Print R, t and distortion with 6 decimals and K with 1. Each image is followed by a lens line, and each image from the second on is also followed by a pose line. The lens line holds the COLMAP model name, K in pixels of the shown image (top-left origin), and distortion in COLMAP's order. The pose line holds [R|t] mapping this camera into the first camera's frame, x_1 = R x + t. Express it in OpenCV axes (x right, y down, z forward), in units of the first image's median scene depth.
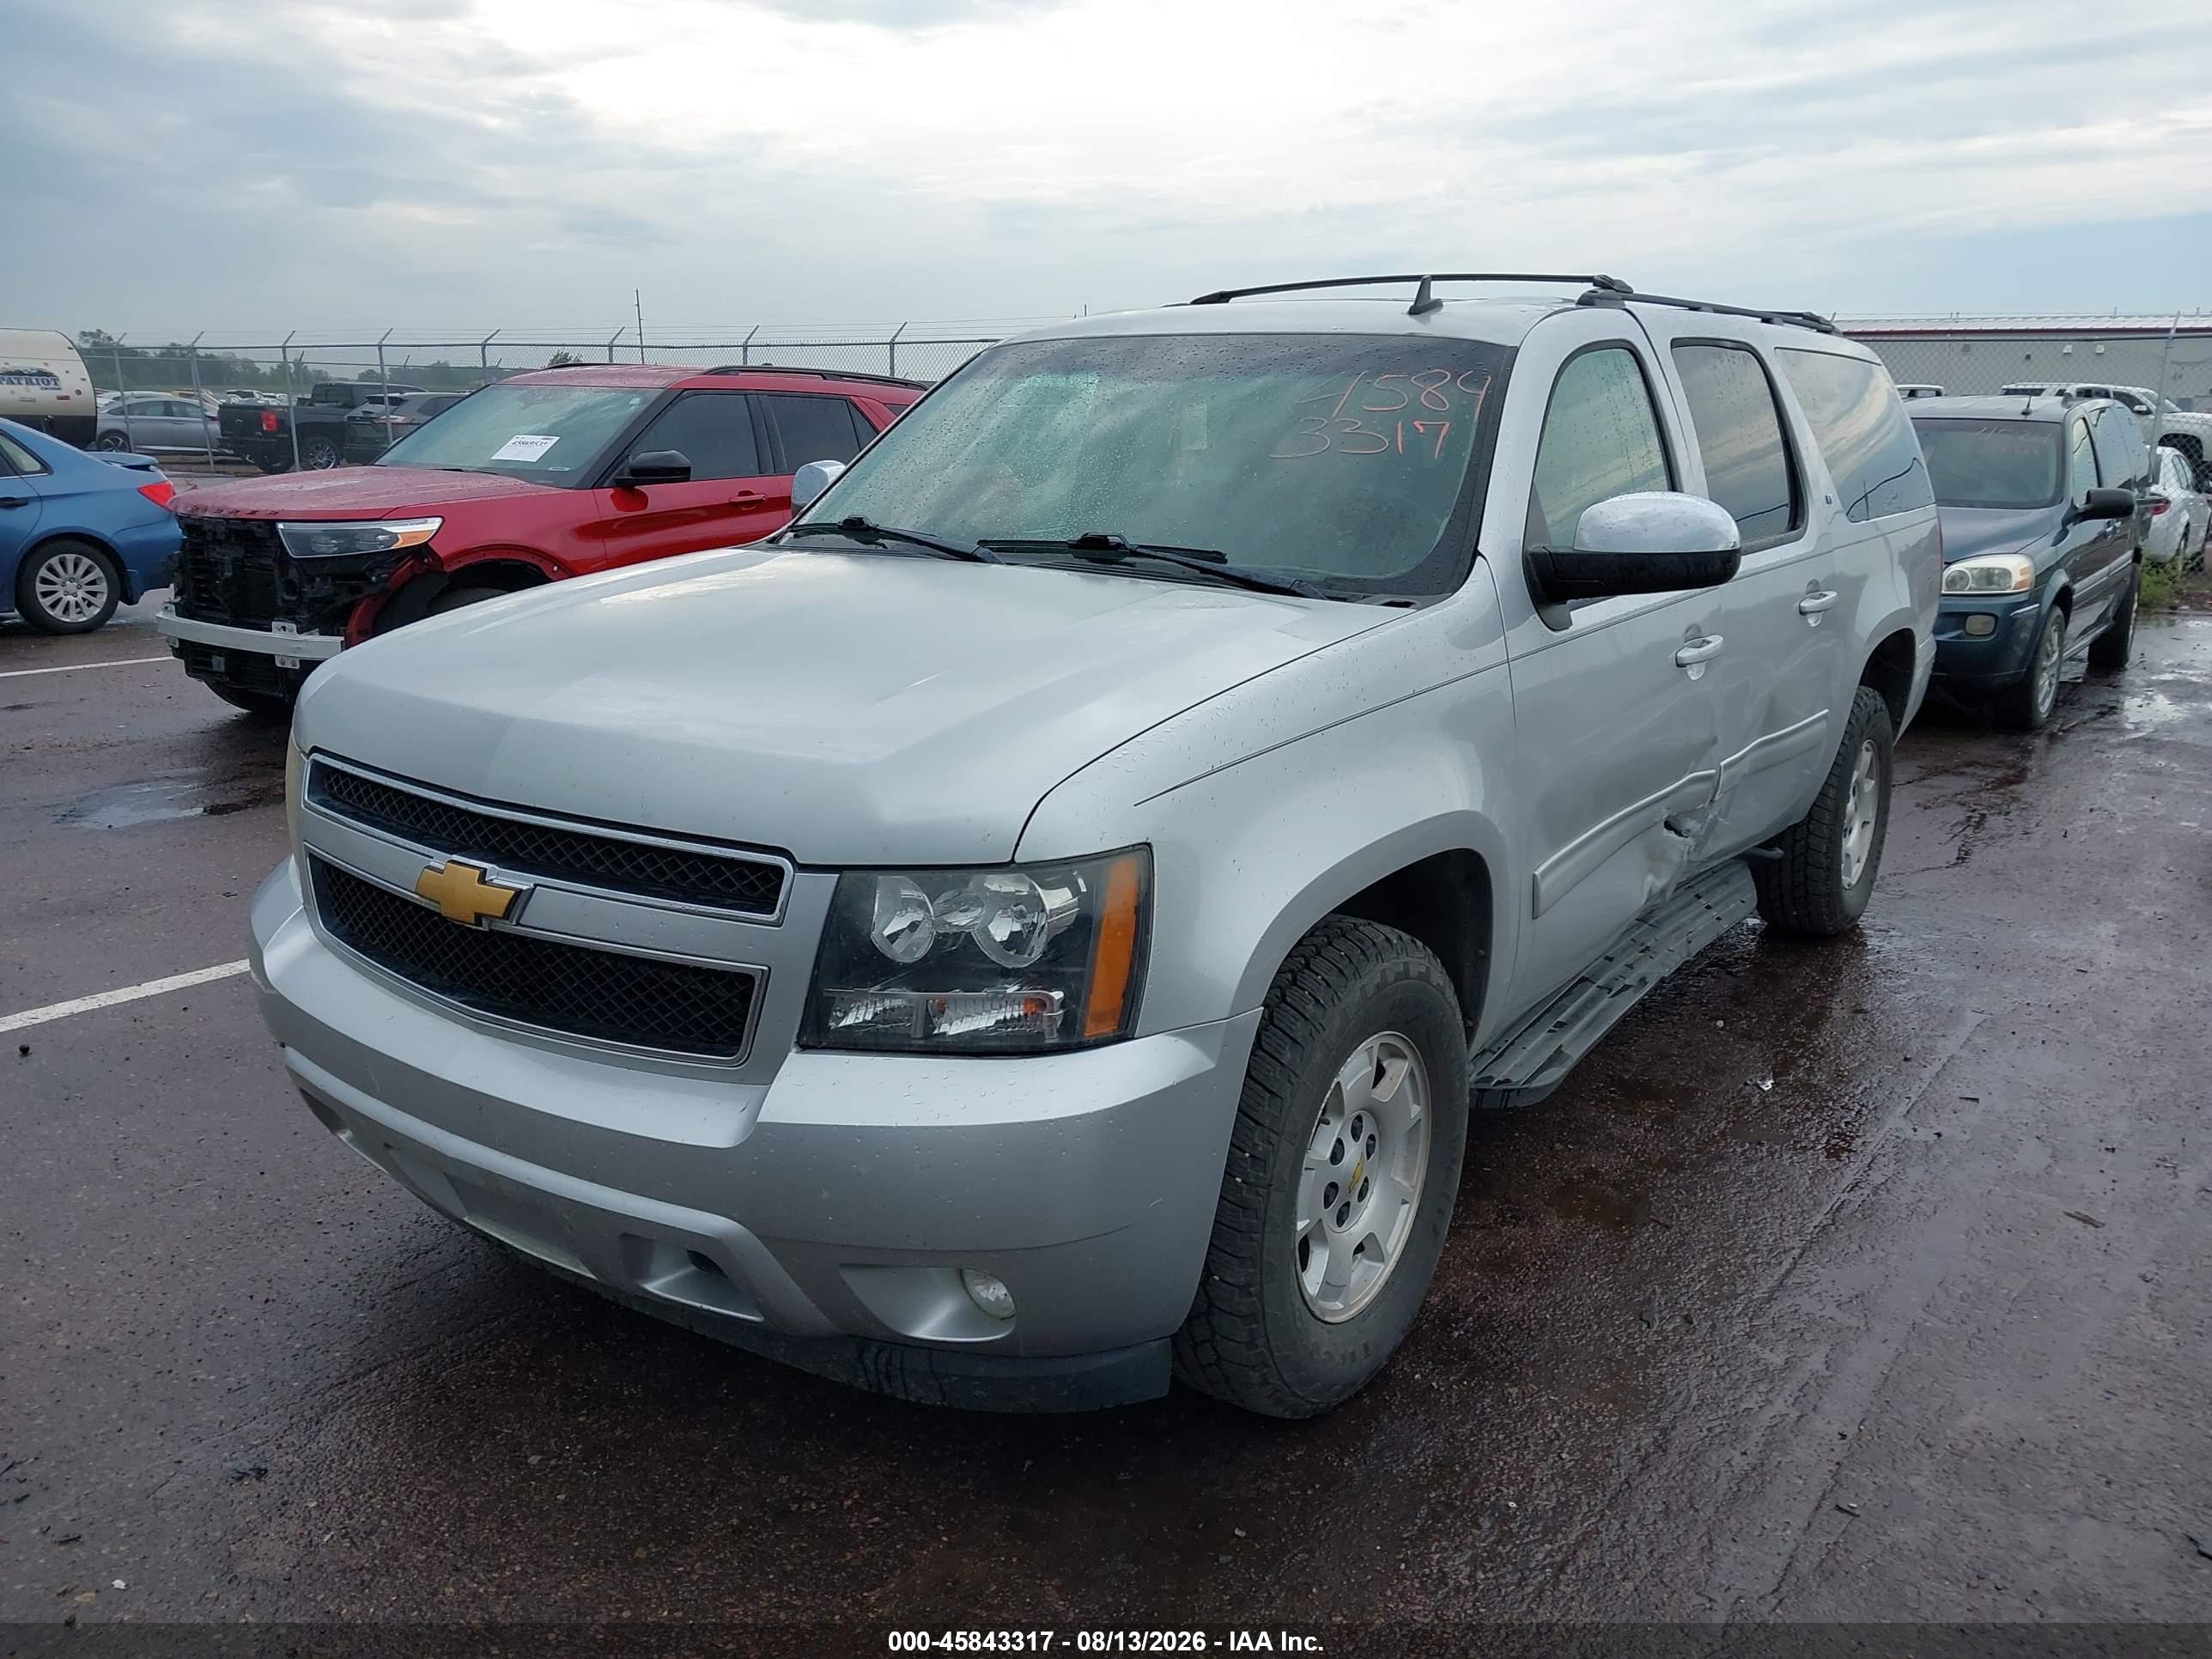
lens RADIAL K [[1778.7, 0, 1110.8], [0, 1778.7, 835.6], [0, 0, 1]] dist [0.039323, -0.030596]
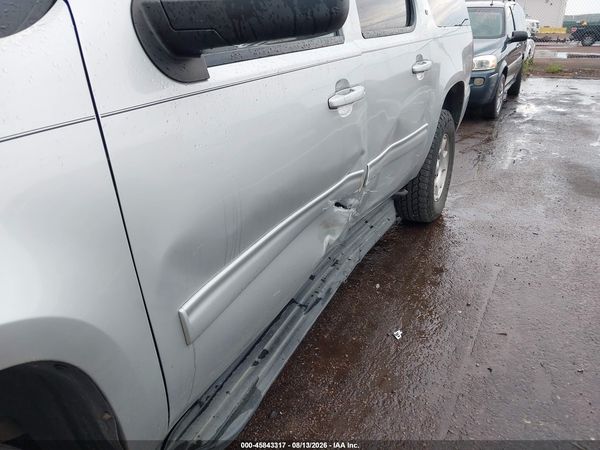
lens RADIAL K [[482.5, 0, 297.9], [0, 482.5, 224.4], [0, 0, 1]] dist [0.039323, -0.030596]
pose [[0.990868, -0.070443, 0.114973, 0.175408], [0.052662, 0.987138, 0.150949, -0.045704], [-0.124128, -0.143516, 0.981833, 0.440980]]
